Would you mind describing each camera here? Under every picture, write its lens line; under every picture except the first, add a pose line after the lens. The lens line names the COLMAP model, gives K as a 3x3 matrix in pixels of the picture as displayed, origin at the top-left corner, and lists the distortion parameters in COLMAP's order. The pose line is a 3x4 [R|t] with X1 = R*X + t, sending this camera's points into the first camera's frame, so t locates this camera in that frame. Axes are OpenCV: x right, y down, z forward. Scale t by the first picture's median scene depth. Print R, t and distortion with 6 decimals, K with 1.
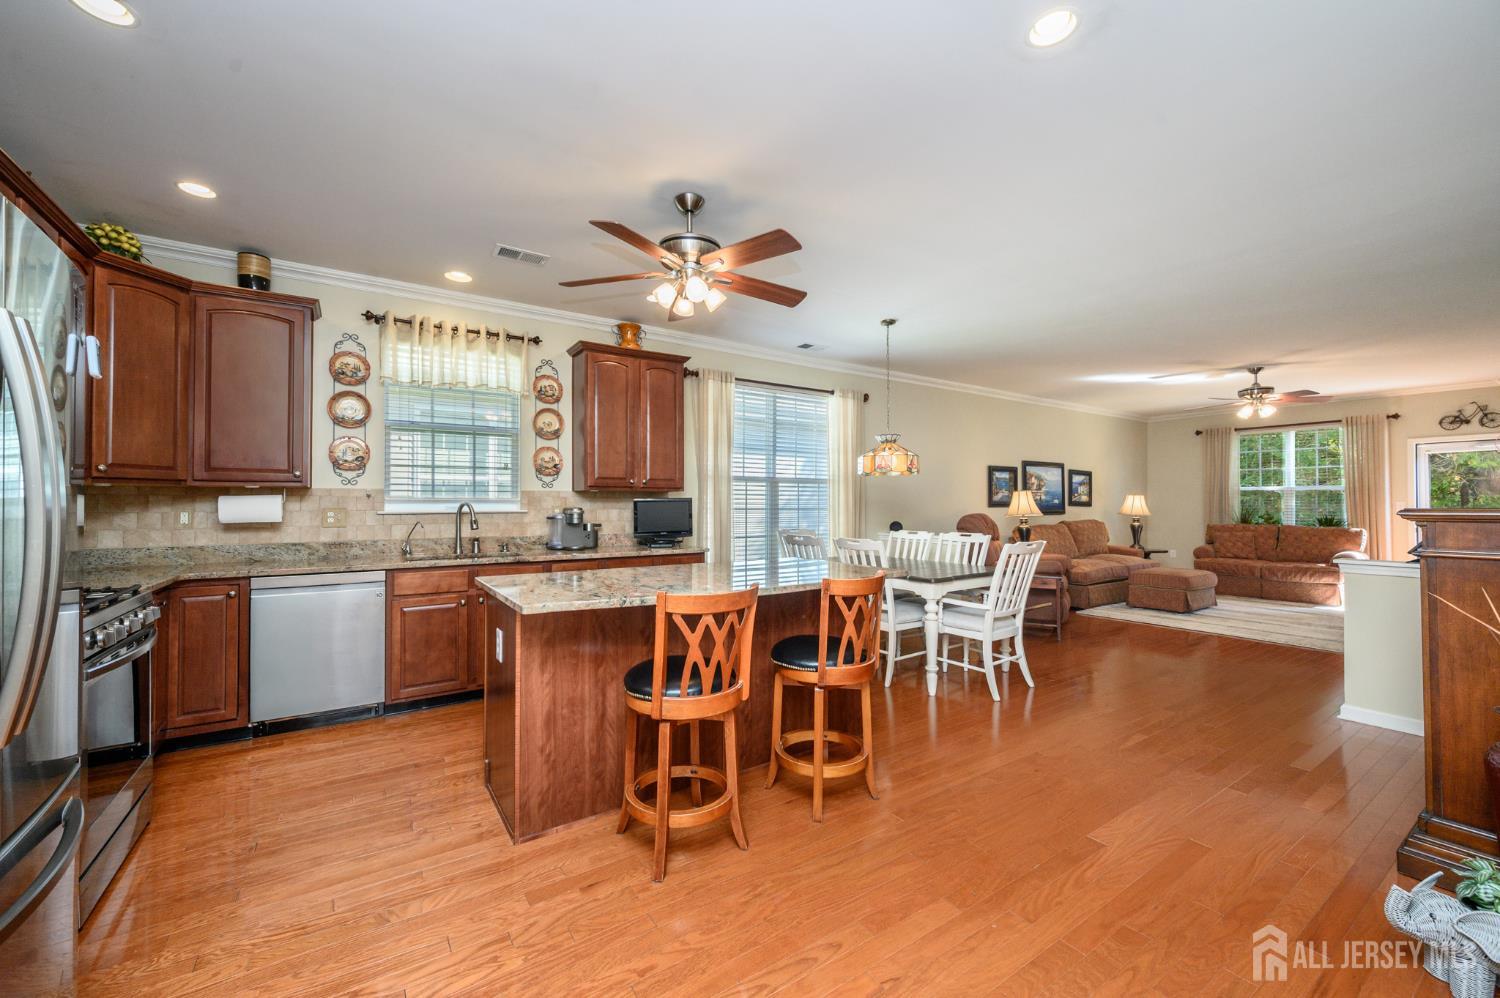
lens RADIAL K [[598.7, 0, 745.9], [0, 598.7, 495.6], [0, 0, 1]] dist [-0.000213, 0.000125]
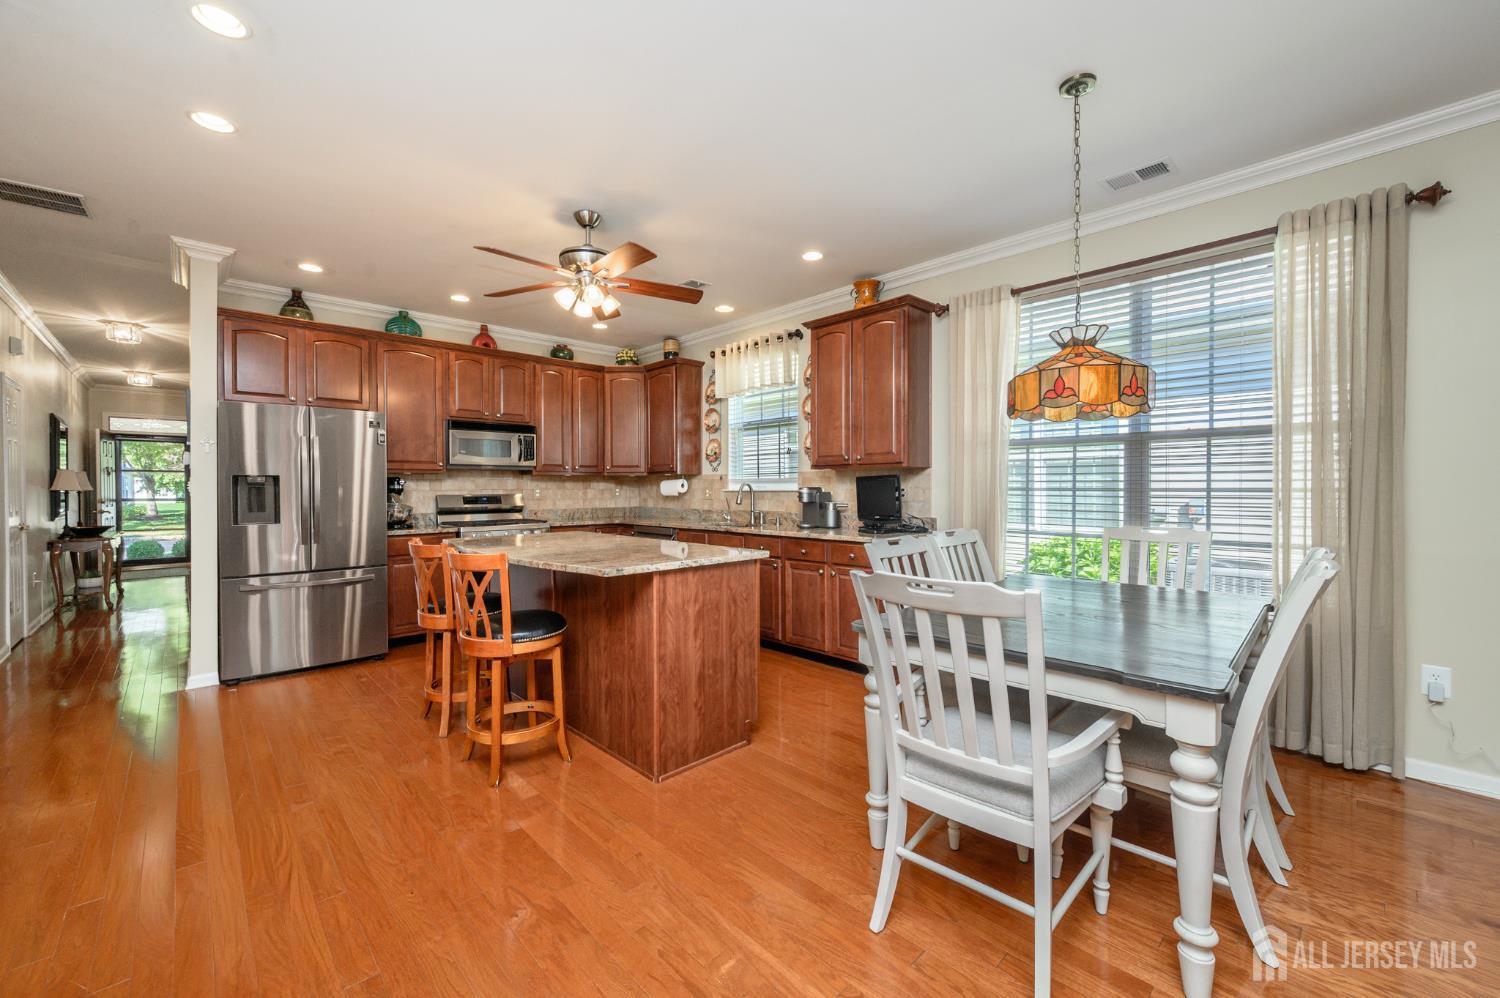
lens RADIAL K [[576.6, 0, 756.9], [0, 576.6, 487.0], [0, 0, 1]] dist [-0.000343, -0.000019]
pose [[0.188706, 0.003771, -0.982026, 0.693086], [0.017029, 0.999830, 0.007111, 0.010831], [0.981886, -0.018064, 0.188610, 0.760468]]
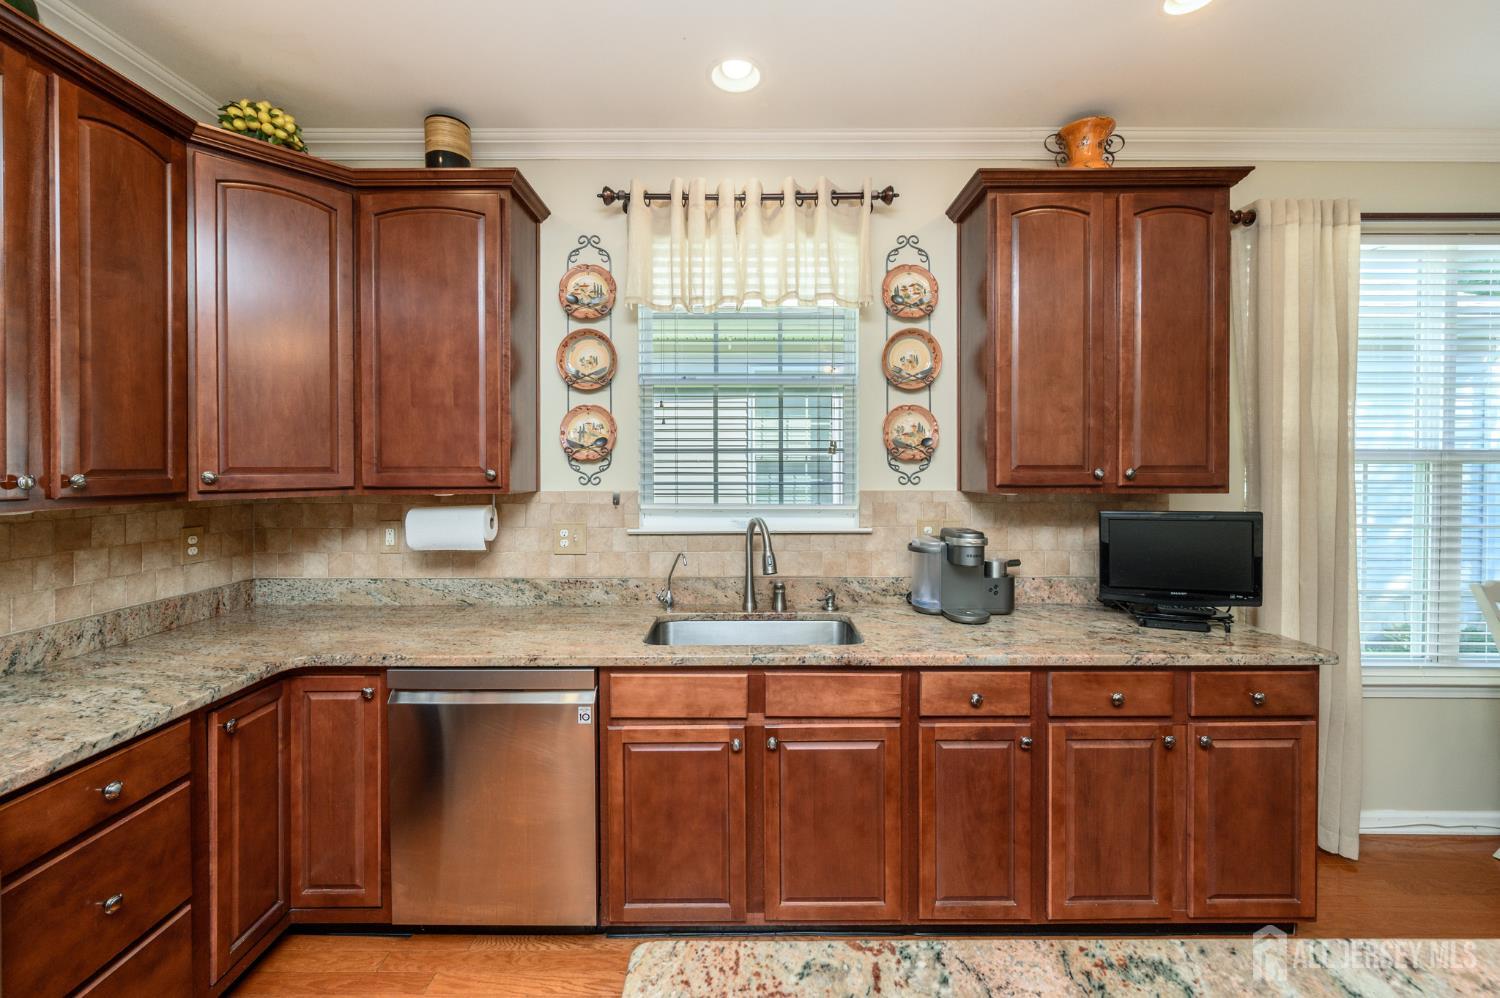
lens RADIAL K [[598.4, 0, 735.0], [0, 598.4, 469.7], [0, 0, 1]] dist [0.001261, 0.000105]
pose [[0.830510, 0.003282, -0.556994, -0.181970], [0.008295, 0.999799, 0.018260, -0.039812], [0.556942, -0.019785, 0.830316, 0.526080]]
